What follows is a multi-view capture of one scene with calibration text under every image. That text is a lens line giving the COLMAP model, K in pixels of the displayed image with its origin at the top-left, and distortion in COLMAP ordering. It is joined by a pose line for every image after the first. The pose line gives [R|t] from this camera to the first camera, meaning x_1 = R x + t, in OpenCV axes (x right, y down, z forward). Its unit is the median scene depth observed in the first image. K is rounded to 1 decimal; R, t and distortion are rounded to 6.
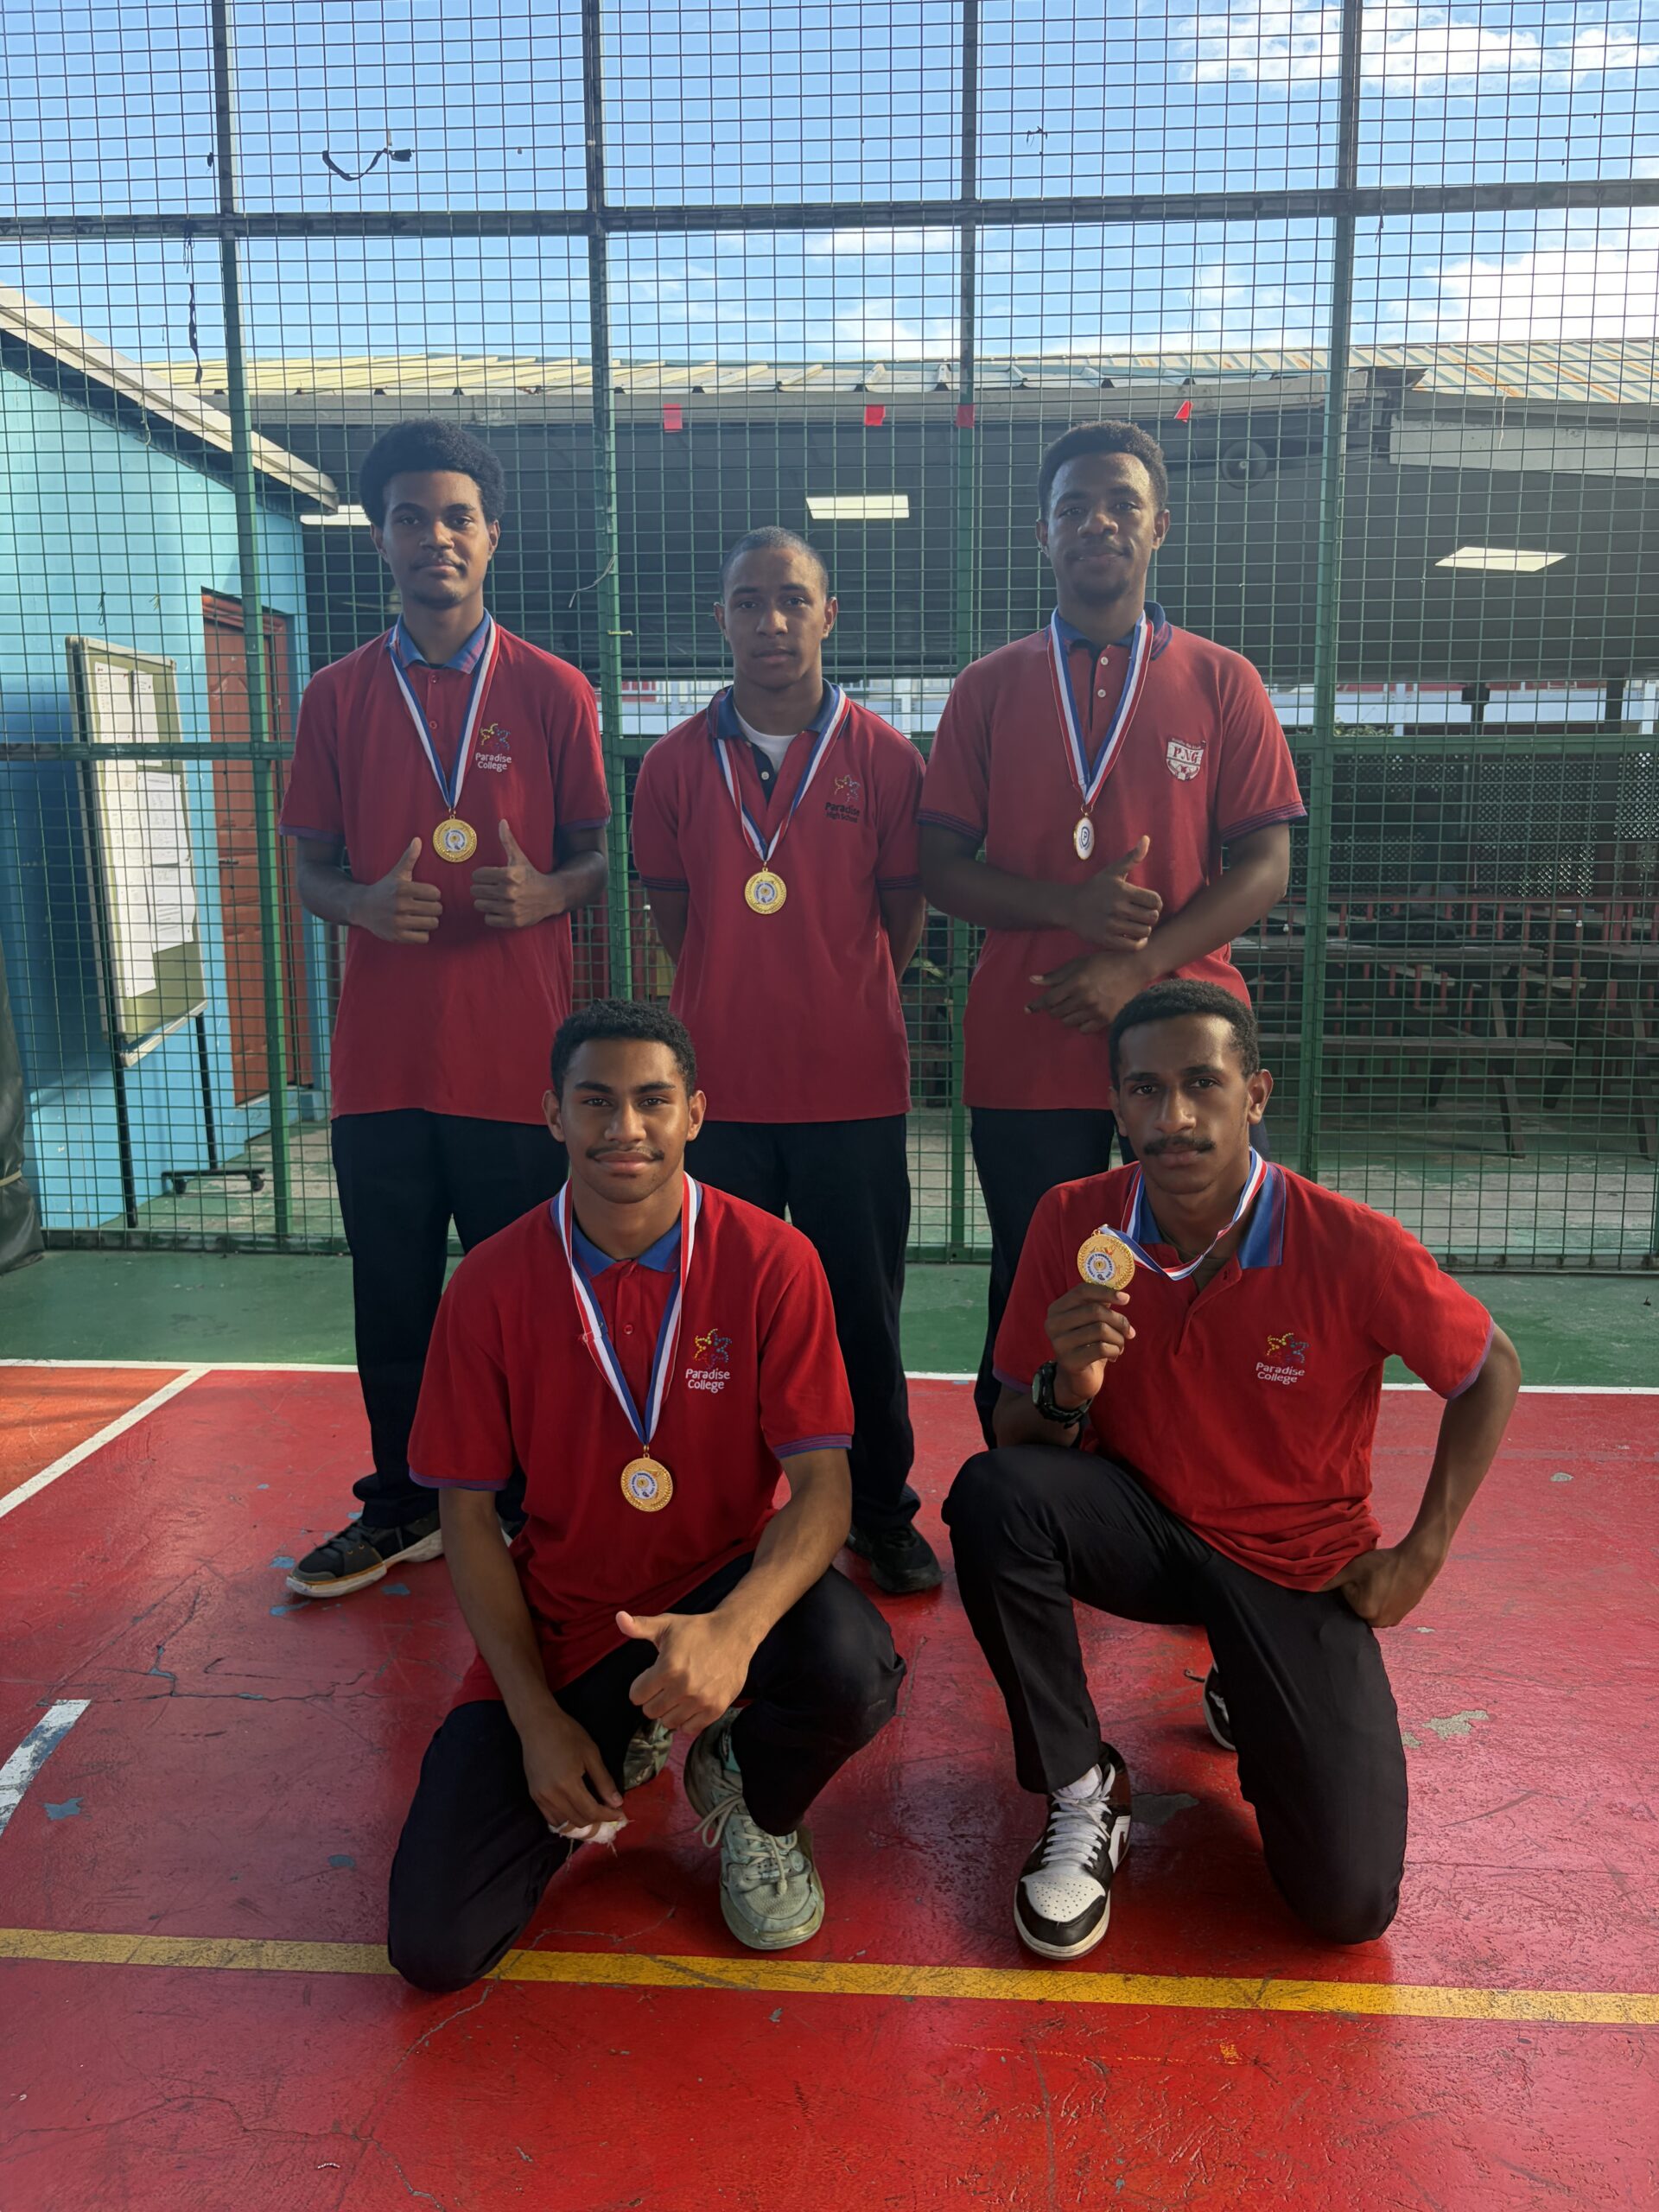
lens RADIAL K [[1690.6, 0, 837.2], [0, 1690.6, 1116.1], [0, 0, 1]] dist [0.045658, -0.049873]
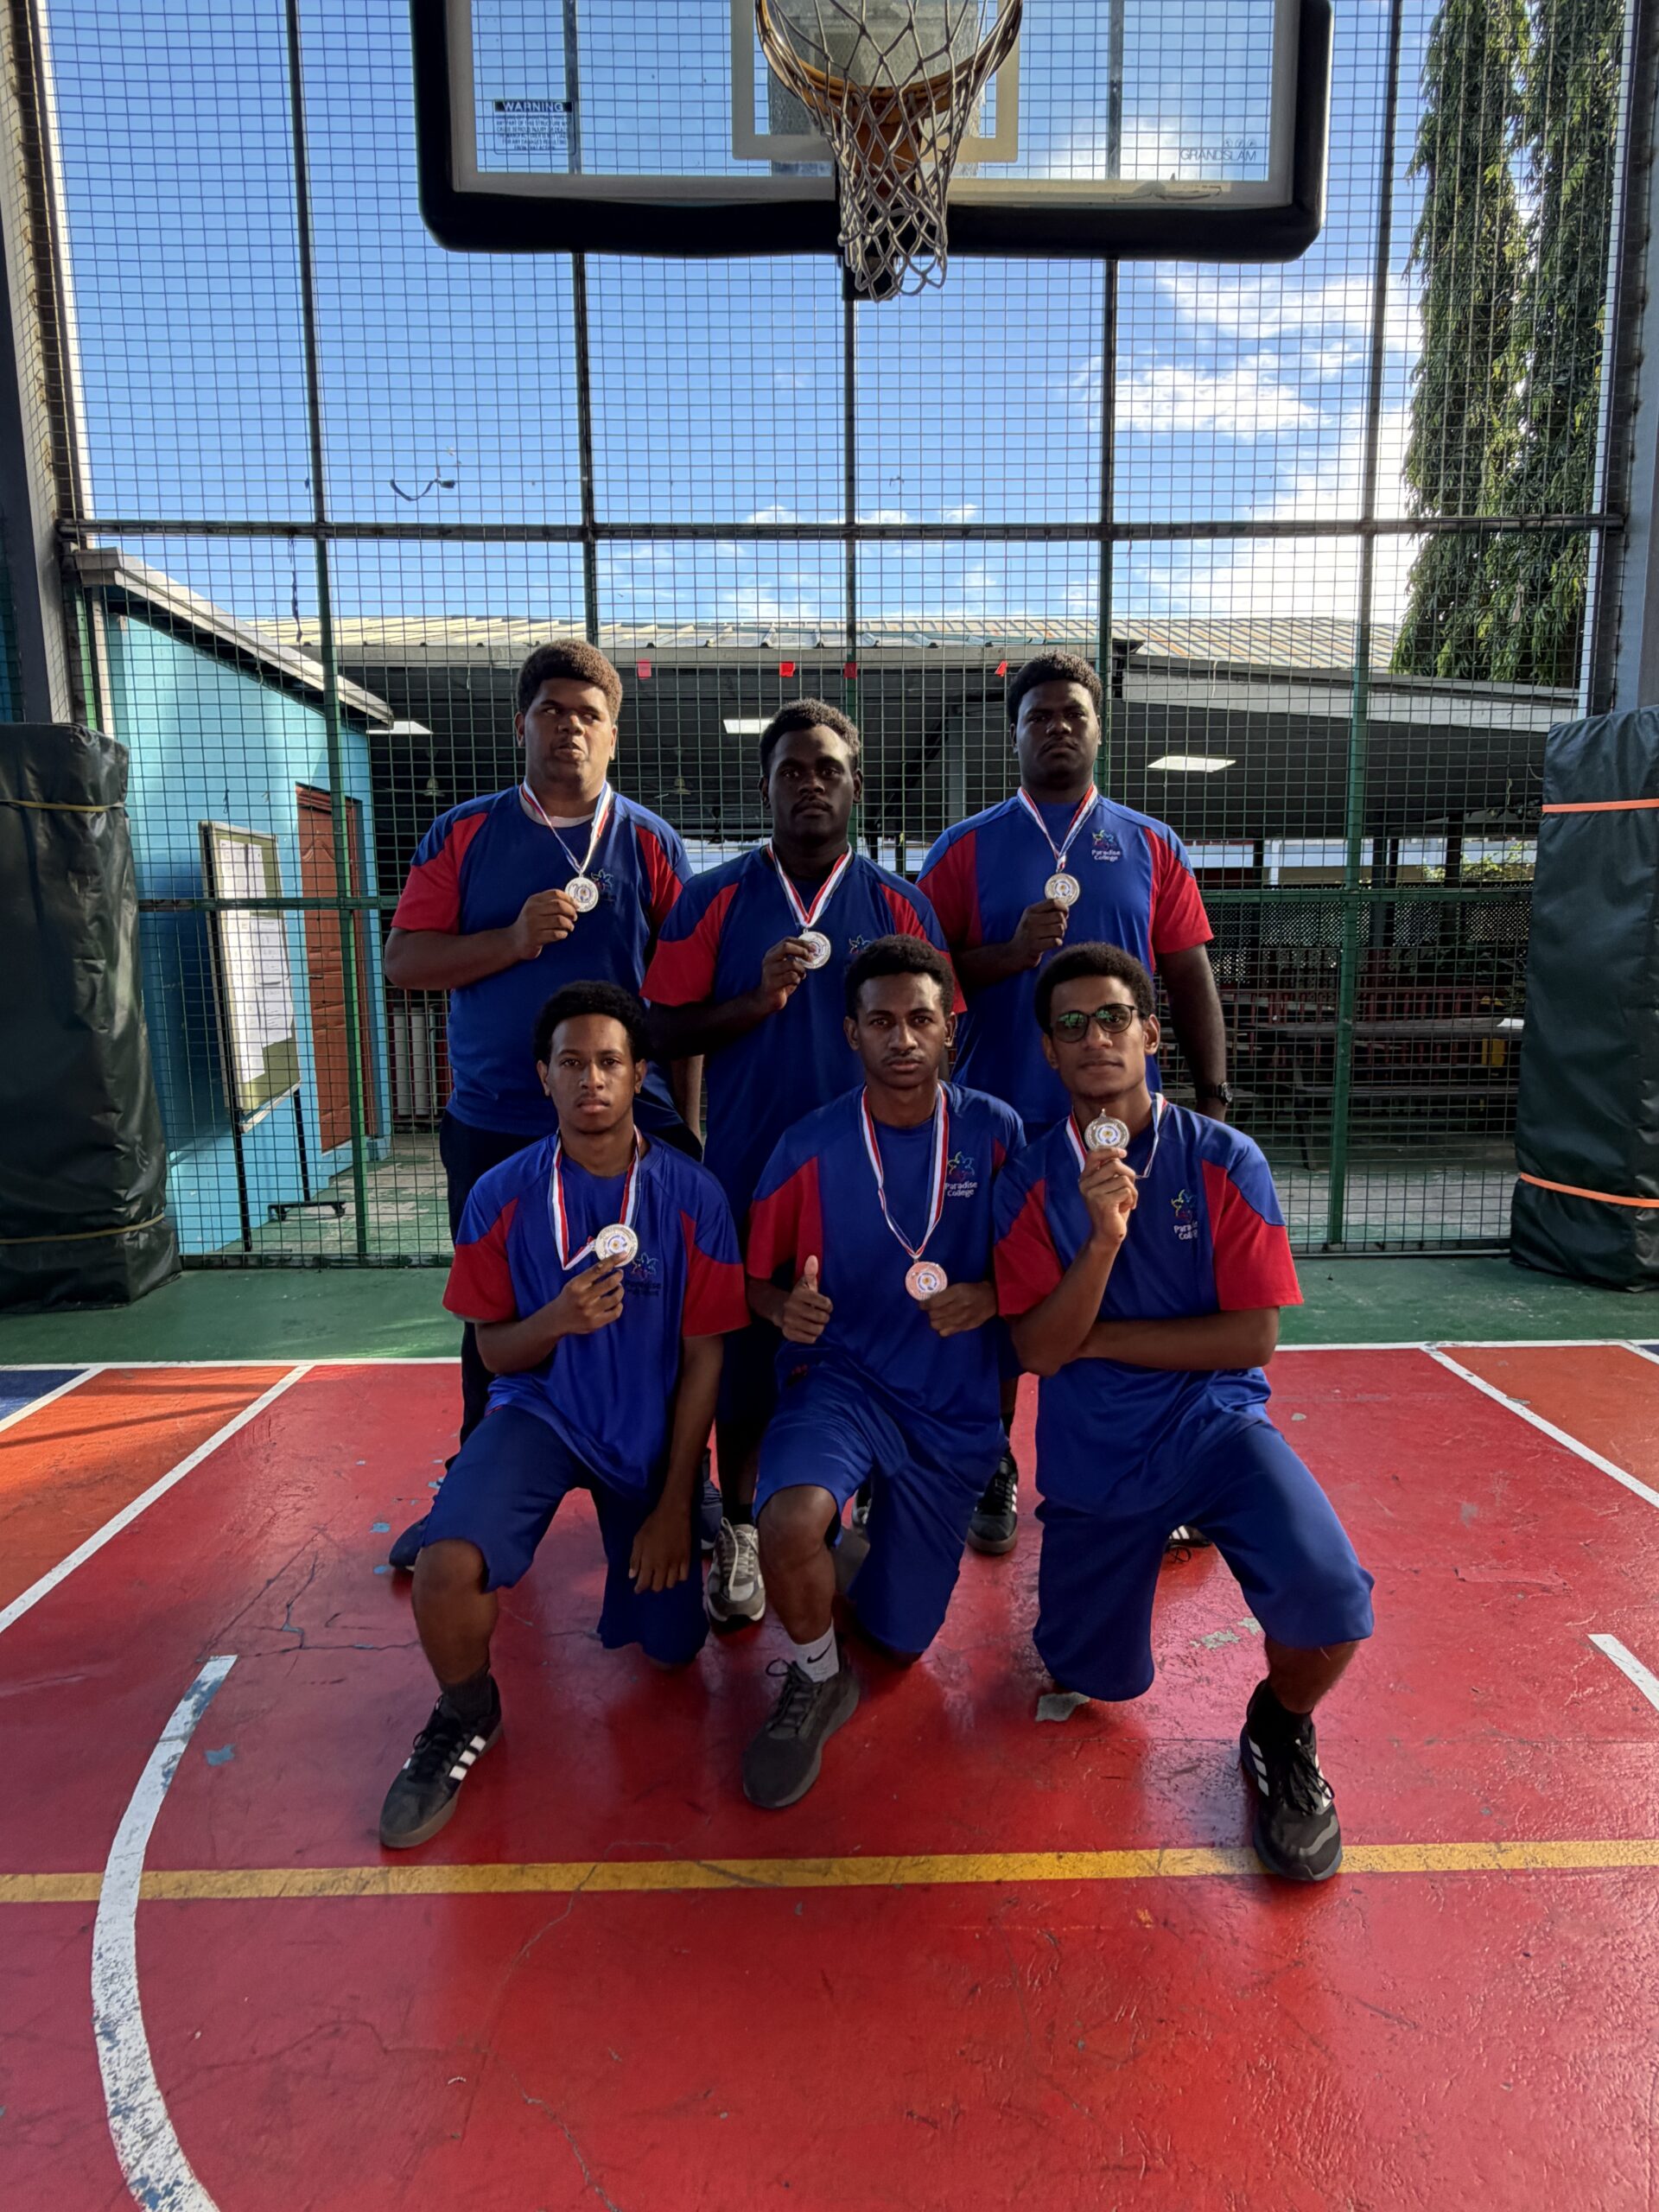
lens RADIAL K [[1166.7, 0, 830.7], [0, 1166.7, 1093.6], [0, 0, 1]] dist [0.004011, -0.000529]
pose [[0.996631, -0.017150, 0.080205, -0.026761], [0.019832, 0.999266, -0.032768, -0.023218], [-0.079584, 0.034248, 0.996240, 0.033626]]
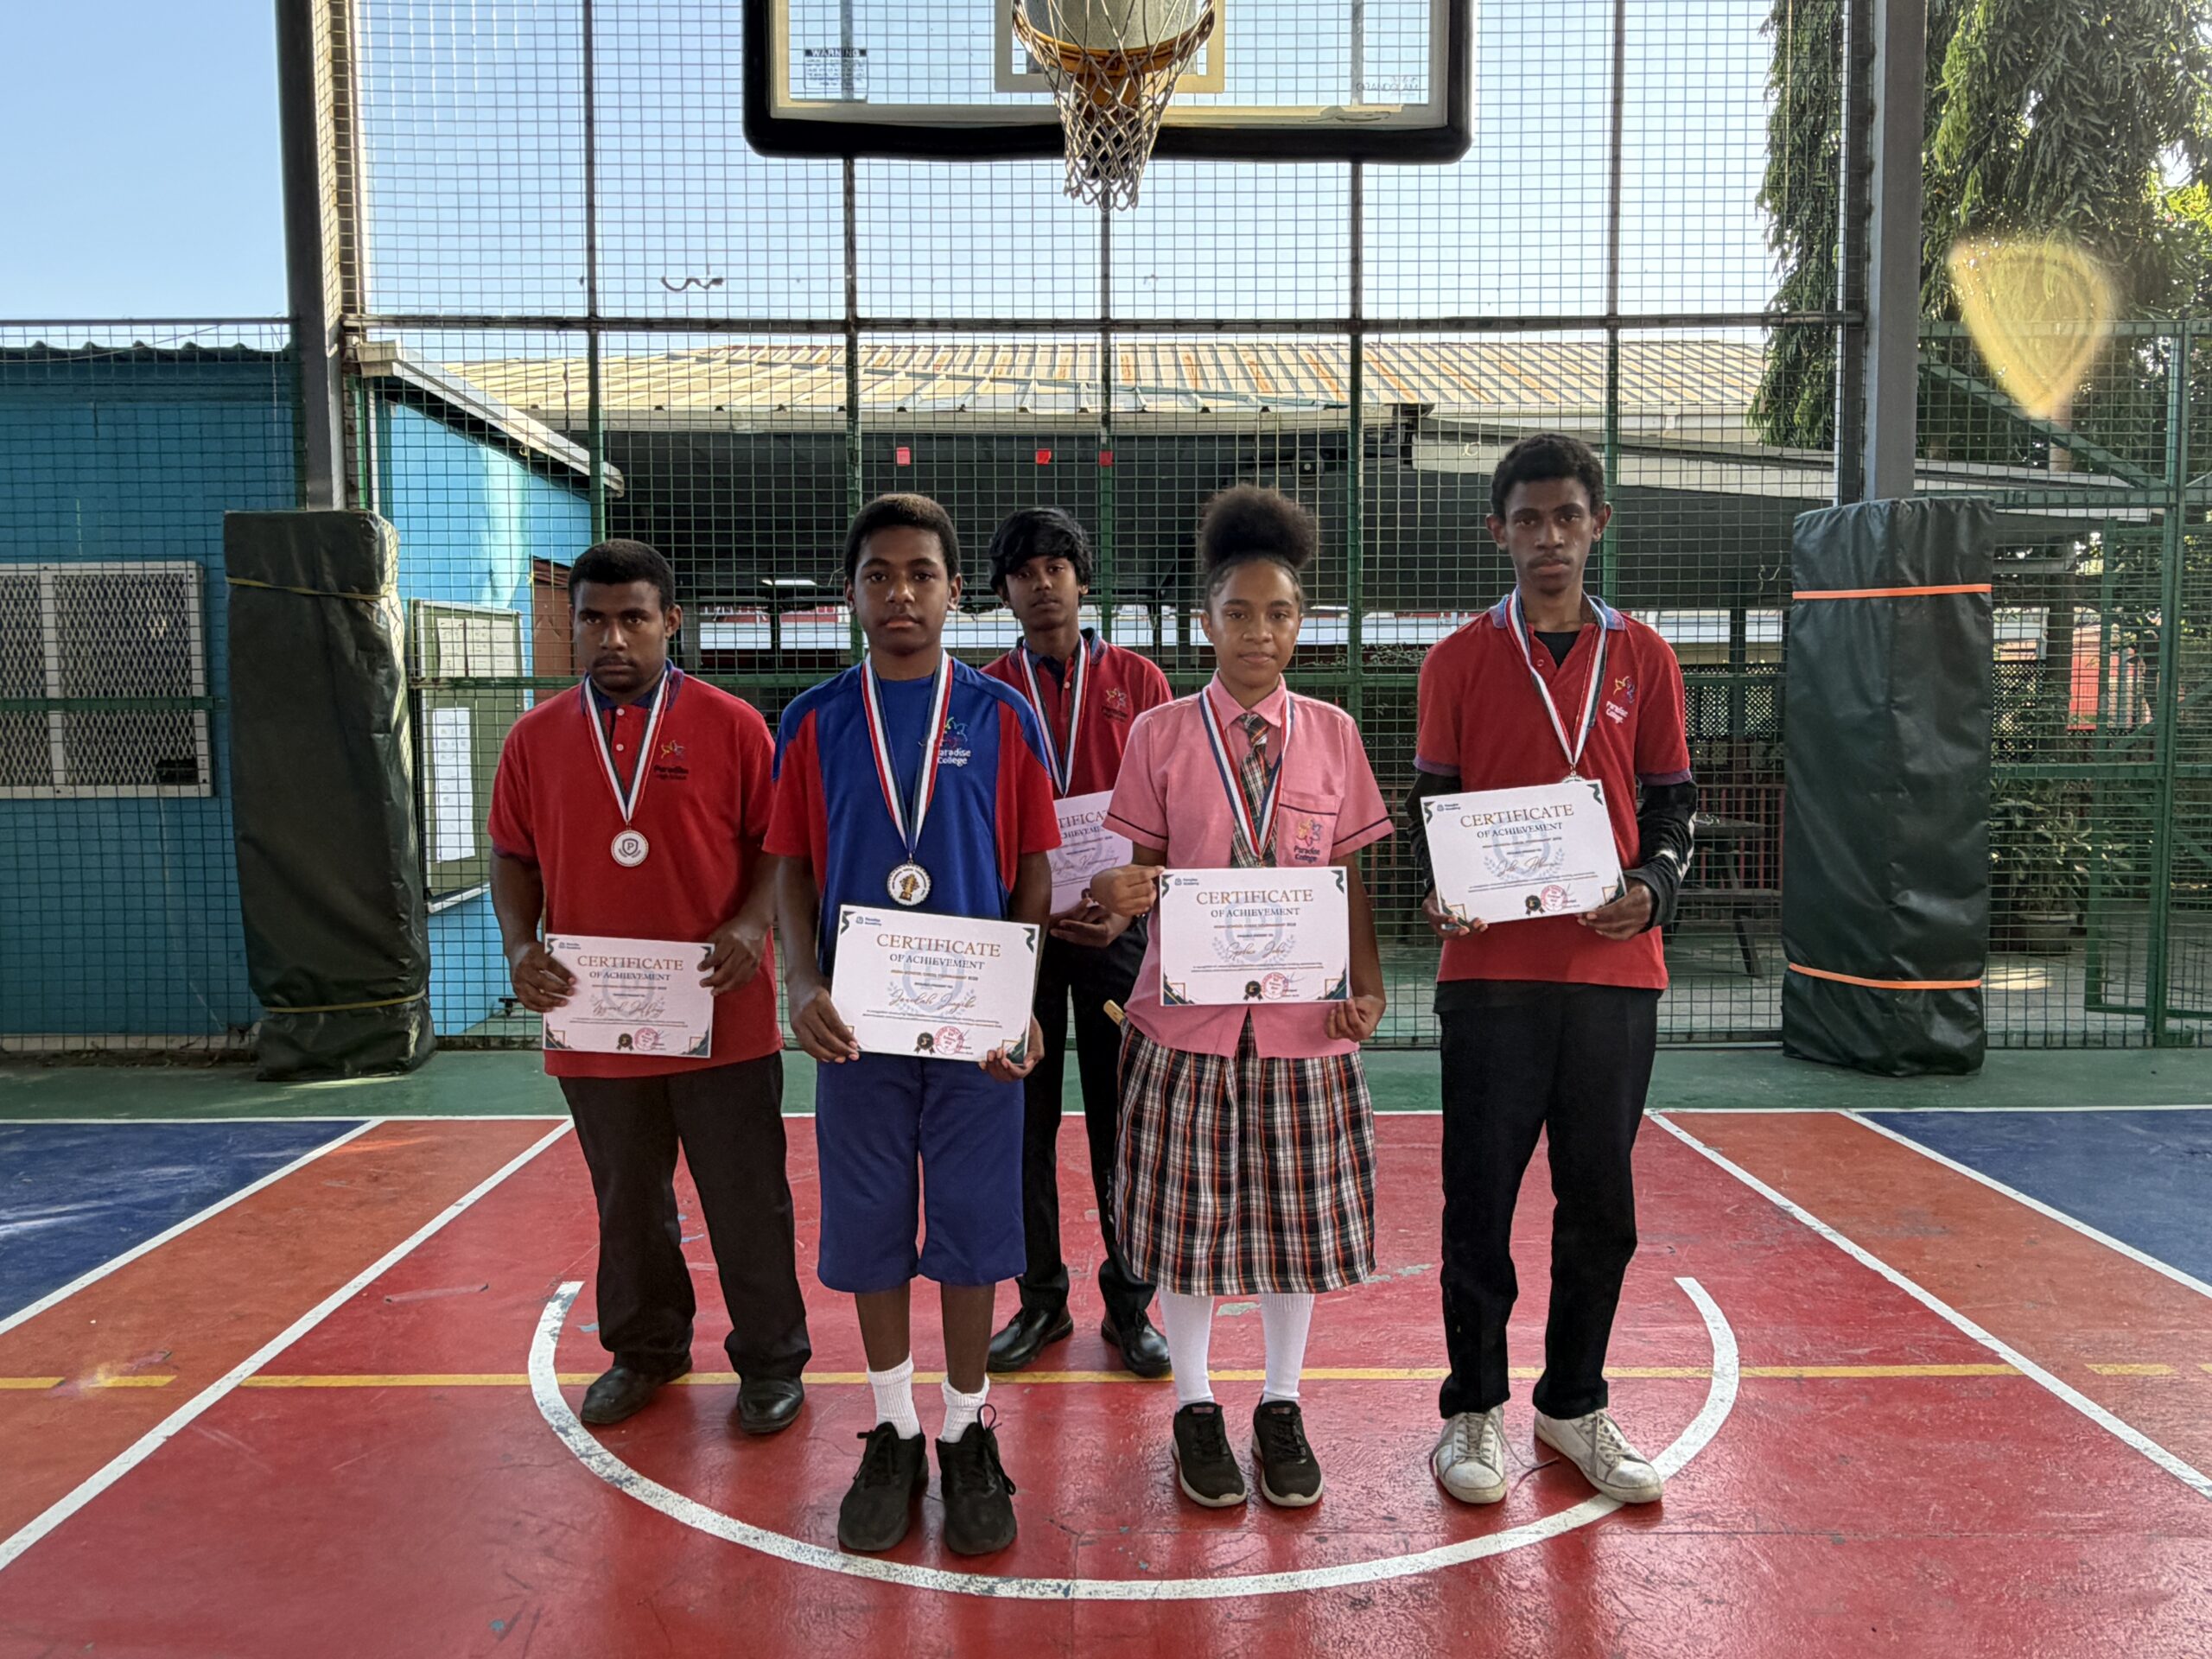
lens RADIAL K [[1505.4, 0, 1092.0], [0, 1505.4, 828.8], [0, 0, 1]] dist [0.007143, -0.001571]
pose [[0.997588, -0.005492, 0.069198, -0.027414], [0.012288, 0.995092, -0.098184, 0.031556], [-0.068319, 0.098797, 0.992760, -0.249149]]
